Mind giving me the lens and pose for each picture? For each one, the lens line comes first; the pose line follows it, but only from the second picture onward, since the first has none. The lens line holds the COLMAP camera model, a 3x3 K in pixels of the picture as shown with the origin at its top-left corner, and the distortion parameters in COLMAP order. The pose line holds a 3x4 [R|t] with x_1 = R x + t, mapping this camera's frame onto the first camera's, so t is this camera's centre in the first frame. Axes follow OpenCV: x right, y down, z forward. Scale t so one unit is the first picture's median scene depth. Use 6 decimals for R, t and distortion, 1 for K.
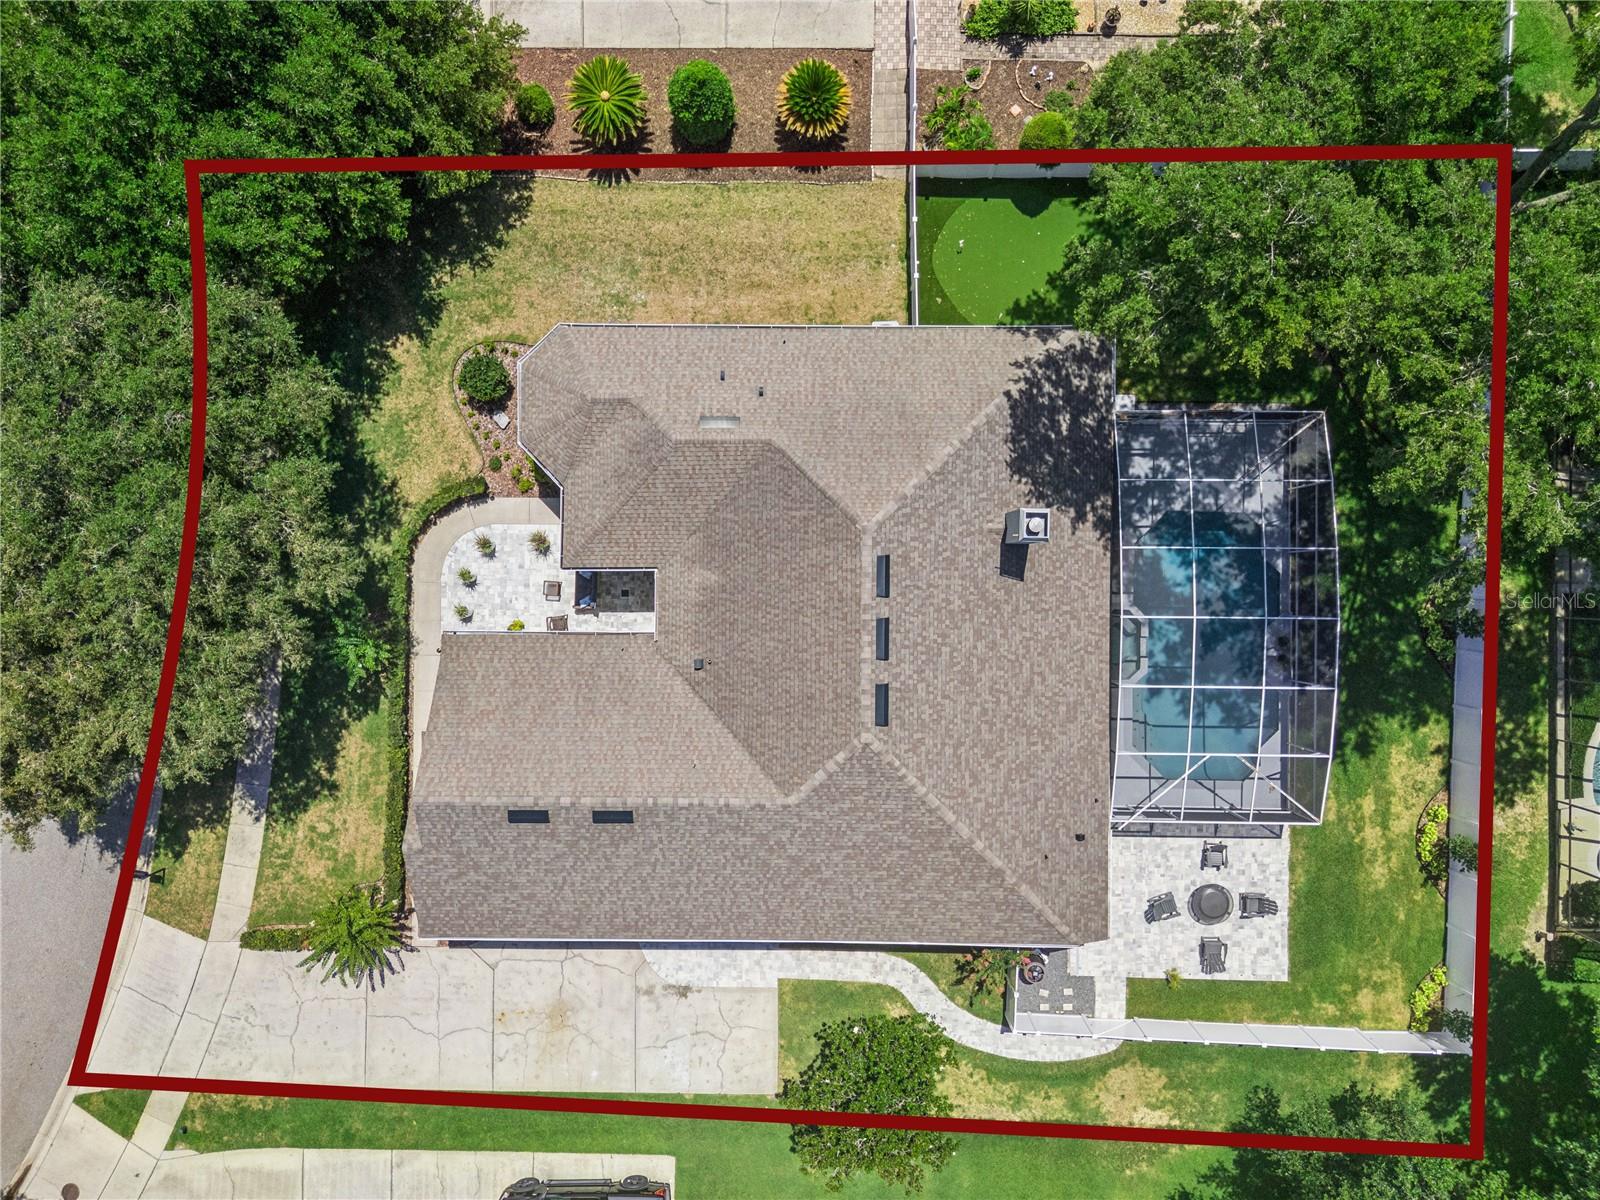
lens RADIAL K [[1165.1, 0, 800.9], [0, 1165.1, 594.1], [0, 0, 1]] dist [0.014585, 0.001231]
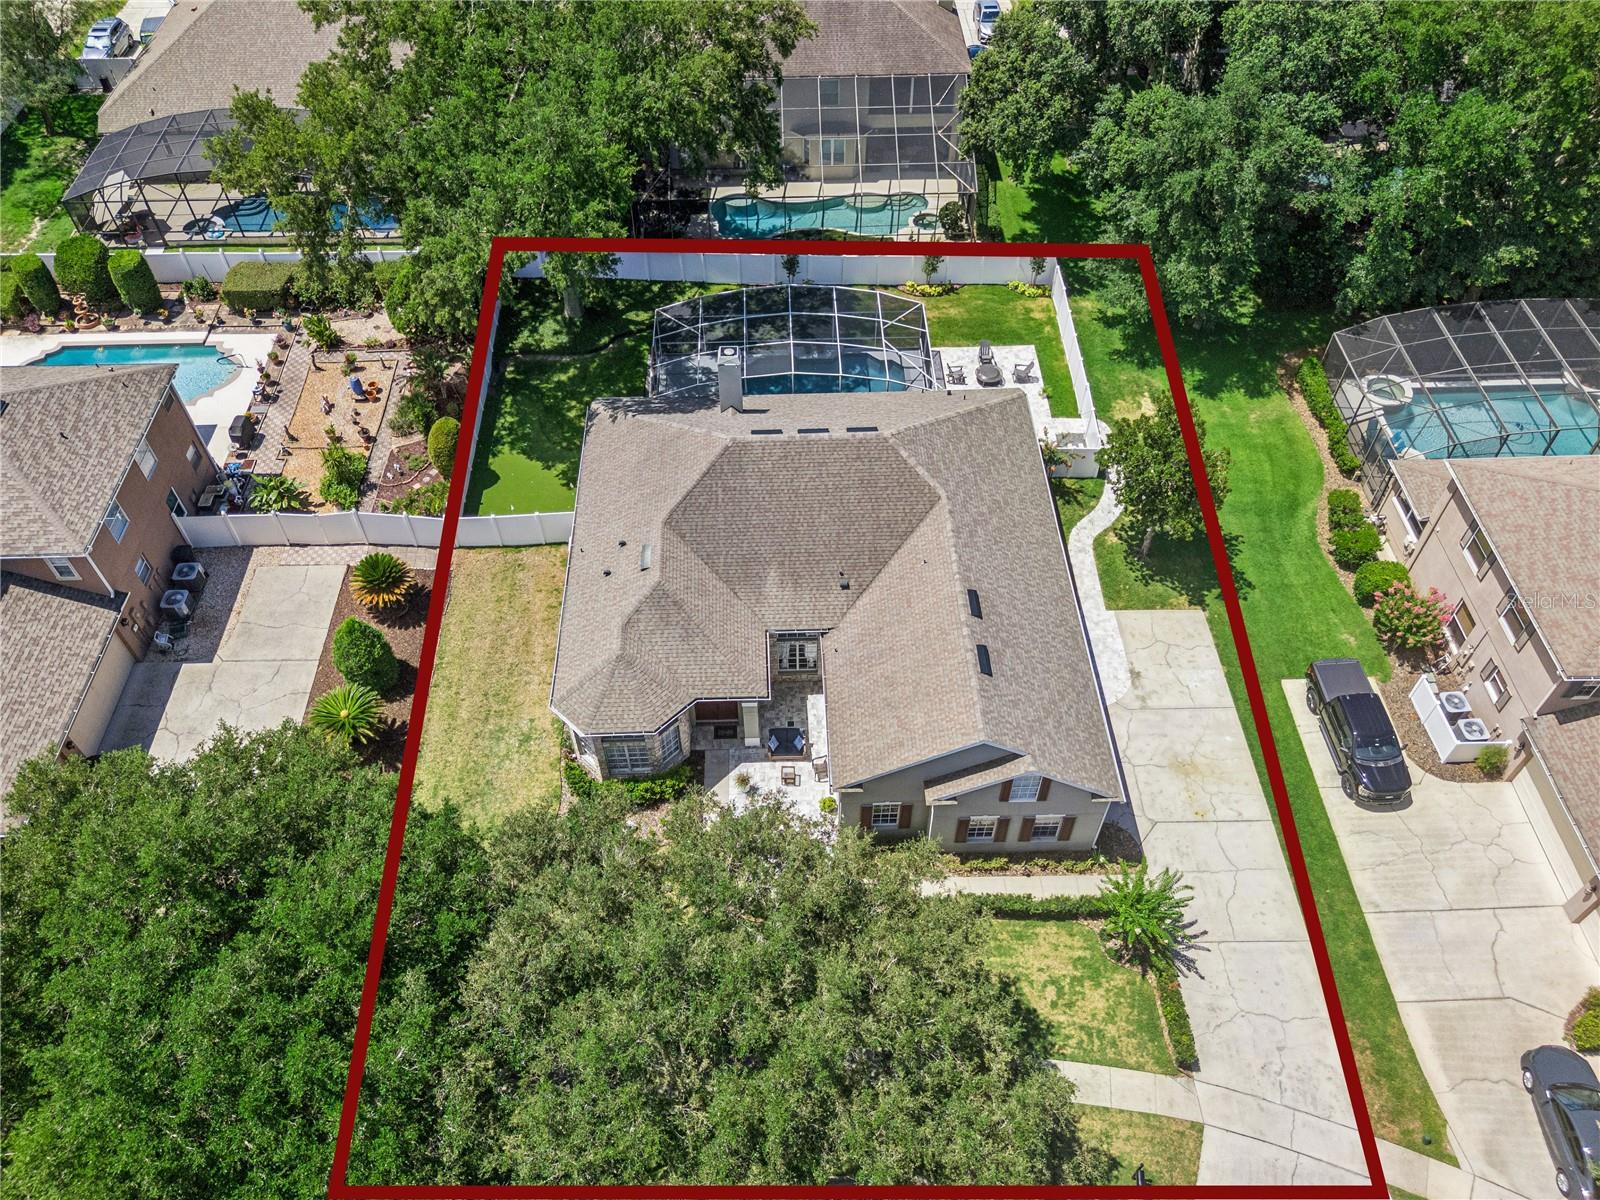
lens RADIAL K [[1165.1, 0, 804.3], [0, 1165.1, 595.9], [0, 0, 1]] dist [0.014585, 0.001231]
pose [[-0.042243, -0.756017, 0.653187, -0.781646], [0.999083, -0.036493, 0.022375, -0.007972], [0.006921, 0.653533, 0.756866, 0.077955]]
